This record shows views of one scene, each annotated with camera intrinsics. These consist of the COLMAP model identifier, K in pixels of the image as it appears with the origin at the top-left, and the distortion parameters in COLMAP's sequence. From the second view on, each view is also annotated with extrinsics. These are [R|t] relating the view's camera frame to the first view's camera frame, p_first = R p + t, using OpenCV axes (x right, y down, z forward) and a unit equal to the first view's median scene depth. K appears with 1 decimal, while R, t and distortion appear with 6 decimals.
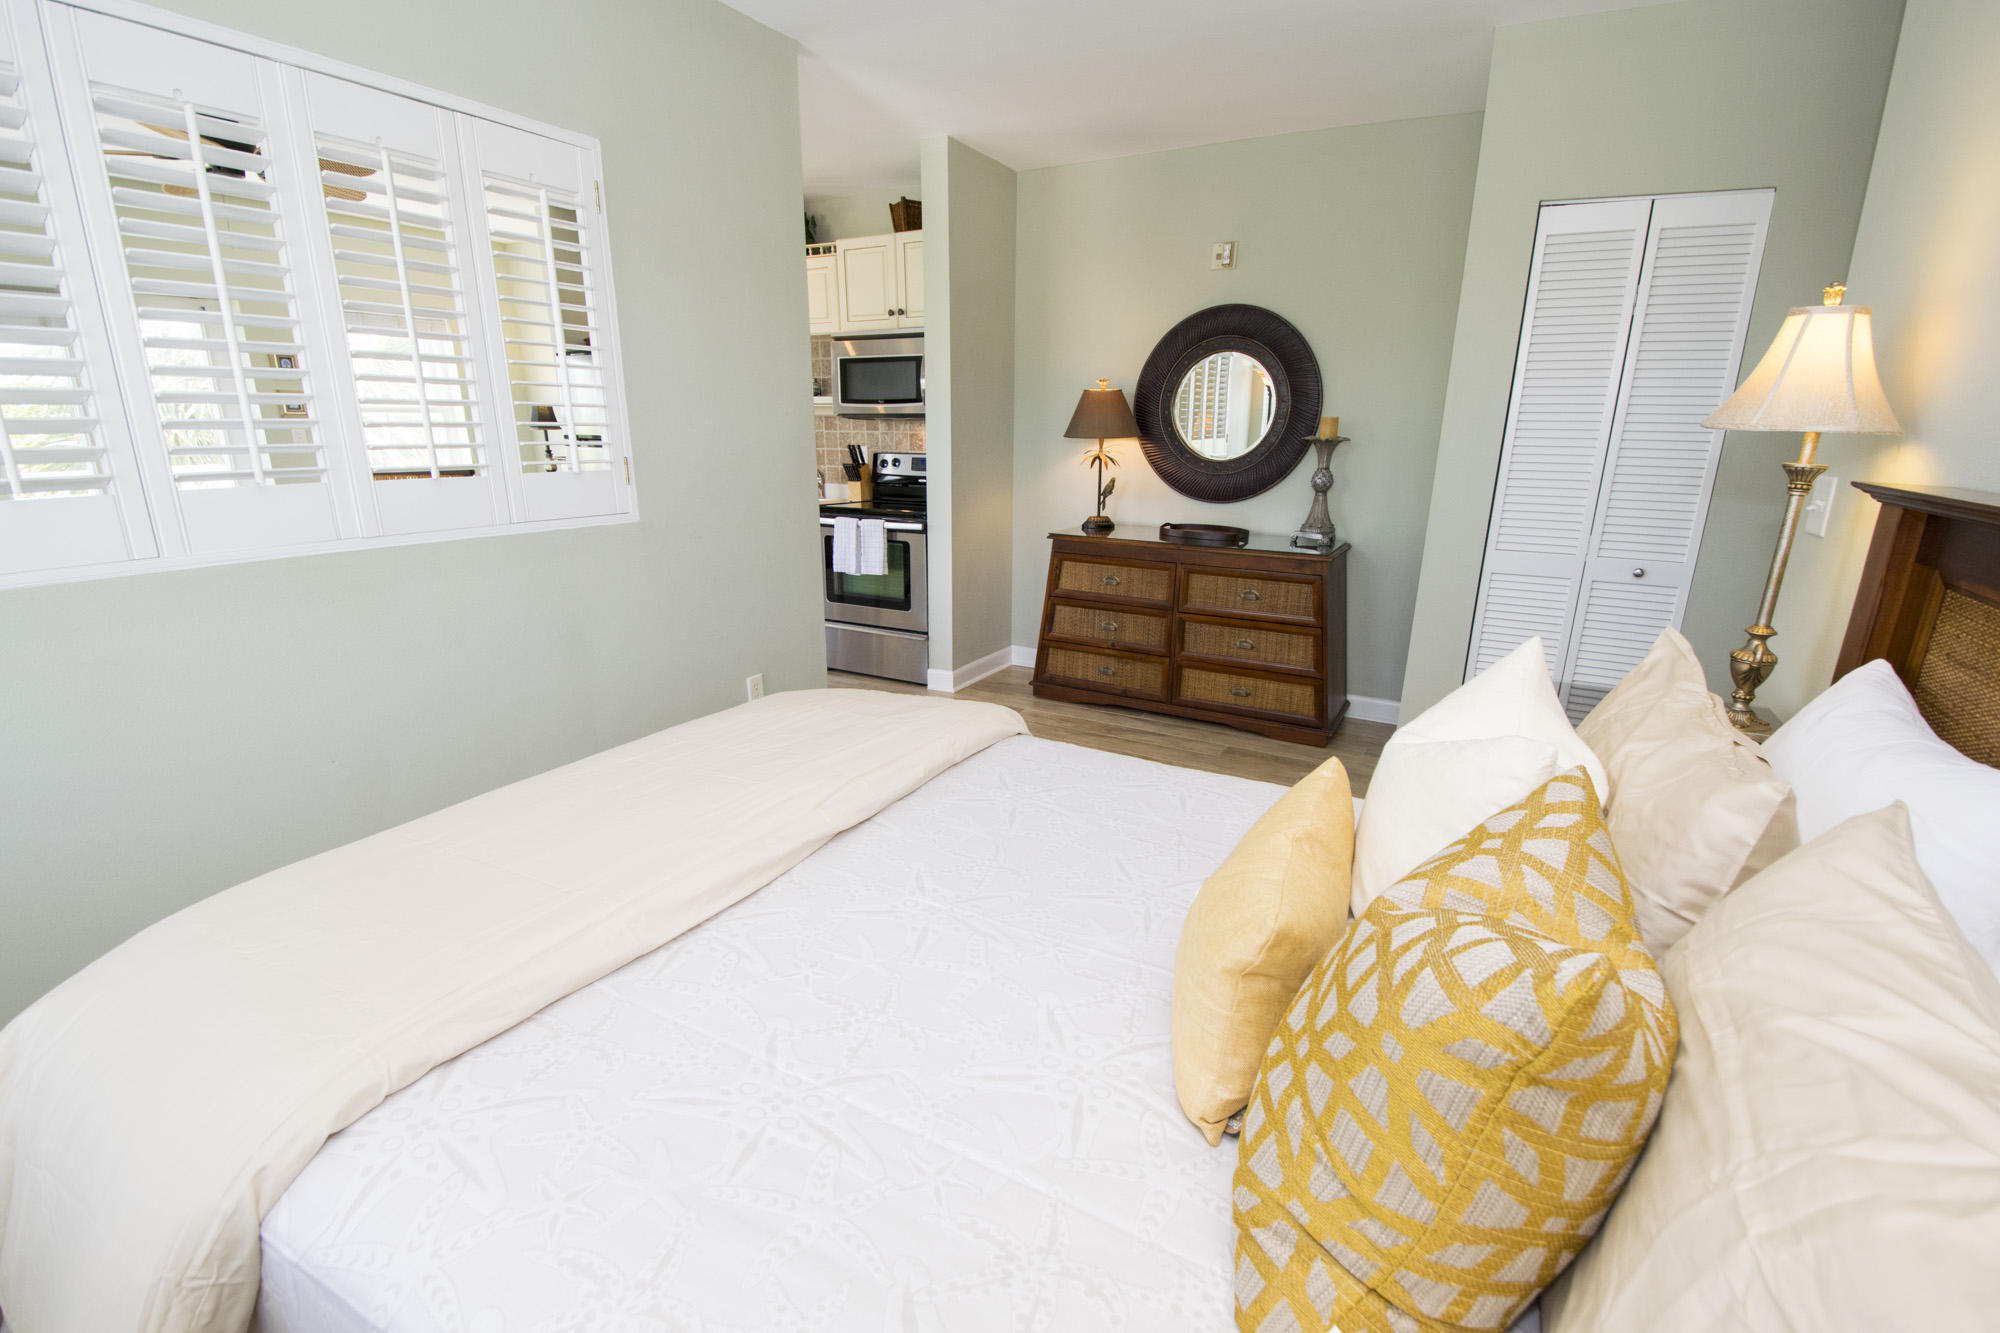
lens RADIAL K [[868.4, 0, 1010.6], [0, 868.4, 685.3], [0, 0, 1]] dist [0.017272, -0.023308]
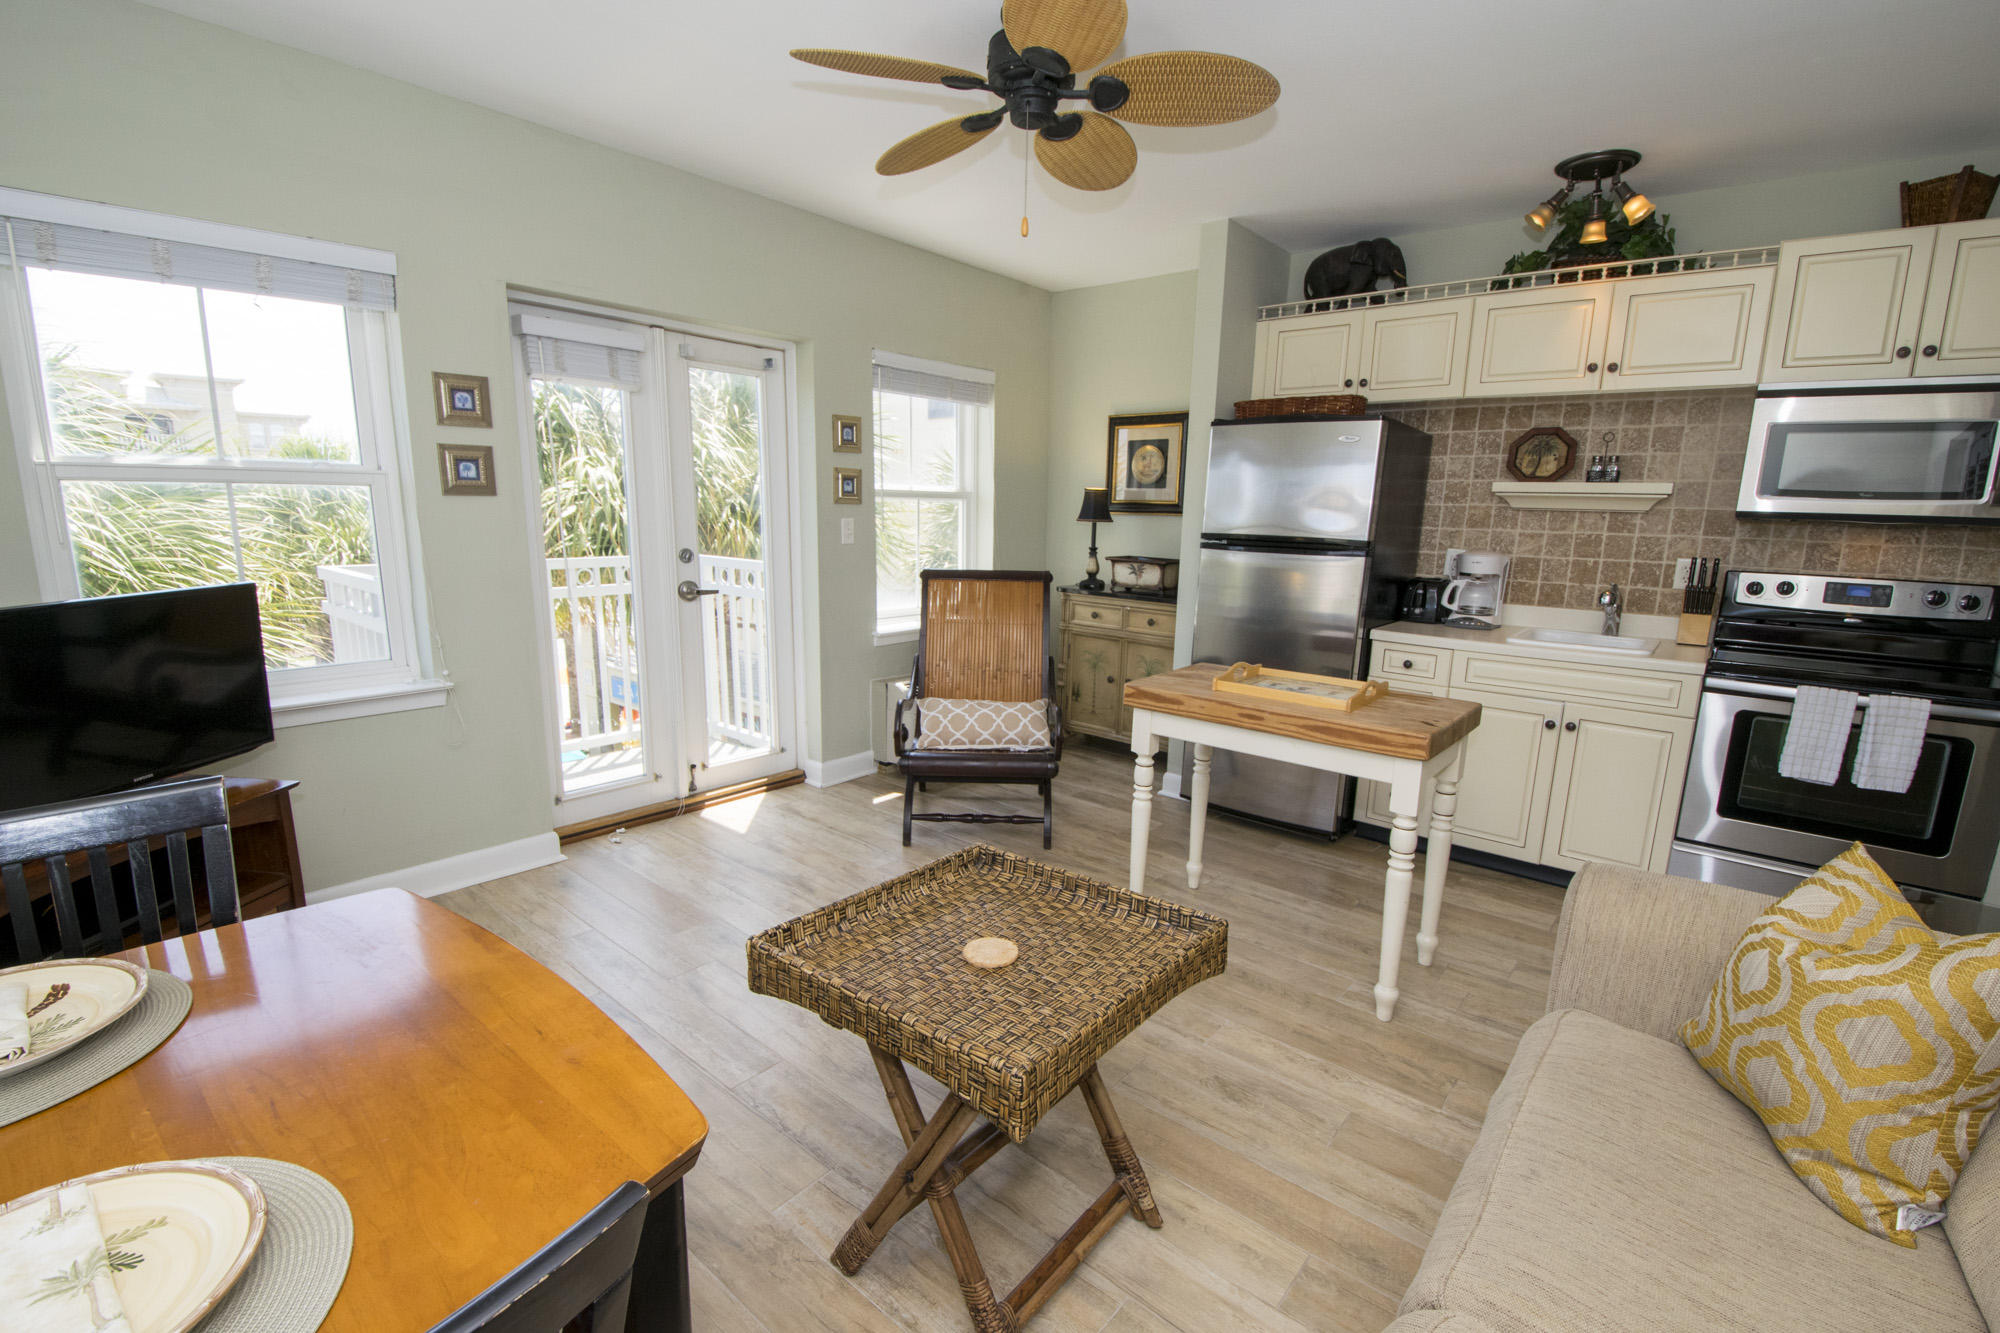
lens RADIAL K [[868.4, 0, 1010.6], [0, 868.4, 685.3], [0, 0, 1]] dist [0.017272, -0.023308]
pose [[0.980945, 0.051922, -0.187221, -0.552864], [-0.068370, 0.994244, -0.082494, -0.099000], [0.181860, 0.093723, 0.978848, 0.302428]]
